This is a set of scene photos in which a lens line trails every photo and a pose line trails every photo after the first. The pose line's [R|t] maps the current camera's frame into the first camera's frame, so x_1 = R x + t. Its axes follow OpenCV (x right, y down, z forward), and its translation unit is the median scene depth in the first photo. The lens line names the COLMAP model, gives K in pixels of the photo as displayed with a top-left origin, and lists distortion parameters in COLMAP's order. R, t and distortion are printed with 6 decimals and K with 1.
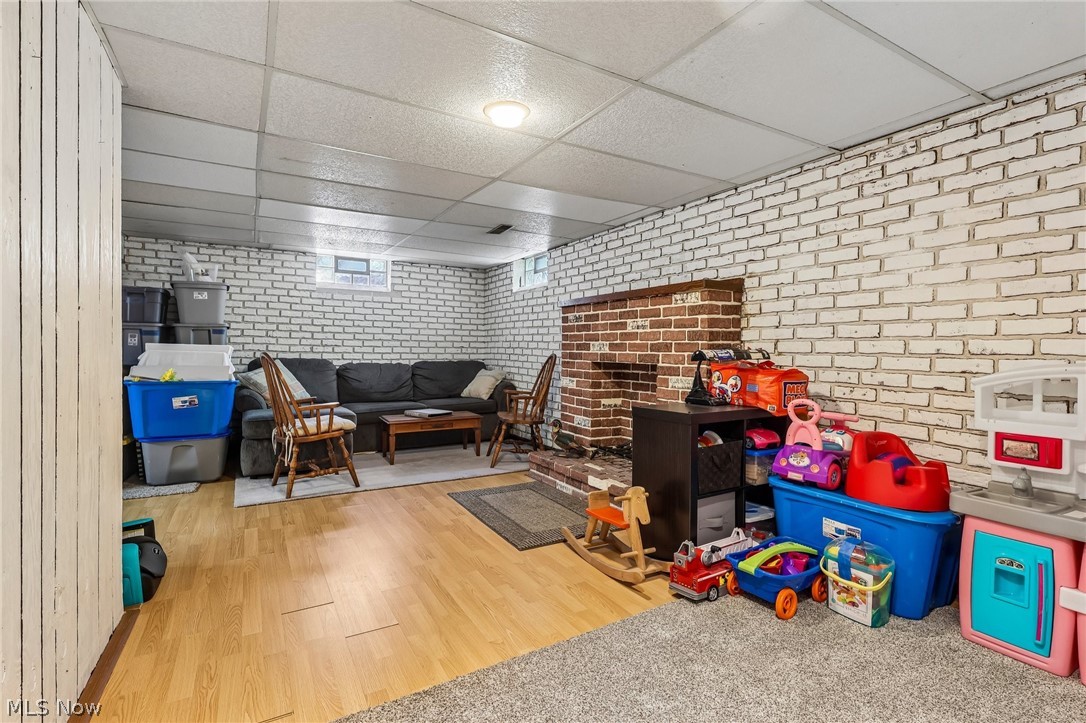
lens RADIAL K [[508.3, 0, 543.8], [0, 508.3, 352.4], [0, 0, 1]] dist [0.002800, 0.000636]
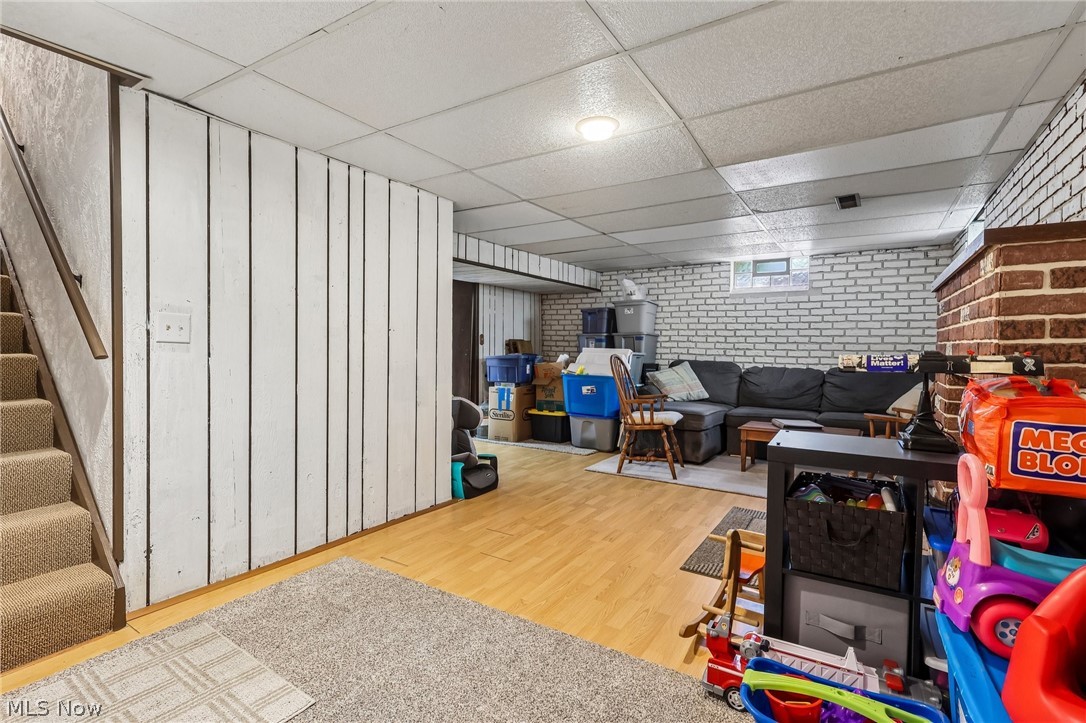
lens RADIAL K [[511.2, 0, 532.3], [0, 511.2, 358.6], [0, 0, 1]] dist [-0.000236, 0.000242]
pose [[0.446647, 0.014491, -0.894593, 0.342530], [-0.009585, 0.999889, 0.011411, -0.002033], [0.894659, 0.003477, 0.446736, 0.172791]]
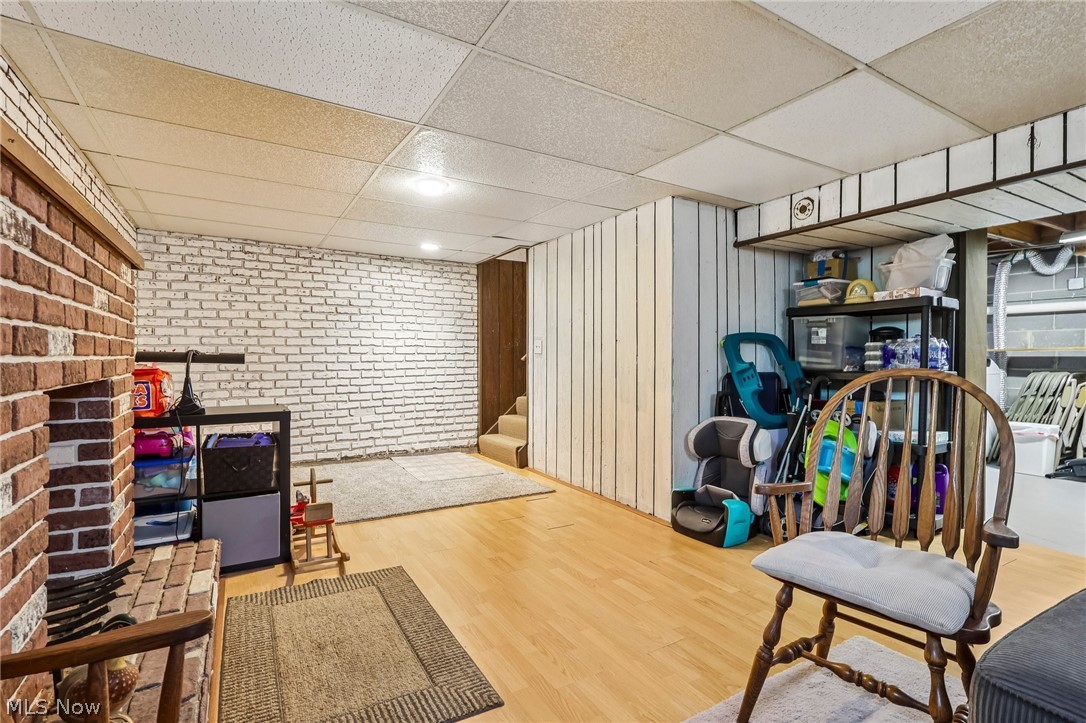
lens RADIAL K [[511.2, 0, 532.3], [0, 511.2, 358.6], [0, 0, 1]] dist [-0.000236, 0.000242]
pose [[-0.999860, -0.014916, 0.007591, -0.150430], [-0.014863, 0.999865, 0.006995, -0.004314], [-0.007694, 0.006881, -0.999947, 1.001375]]
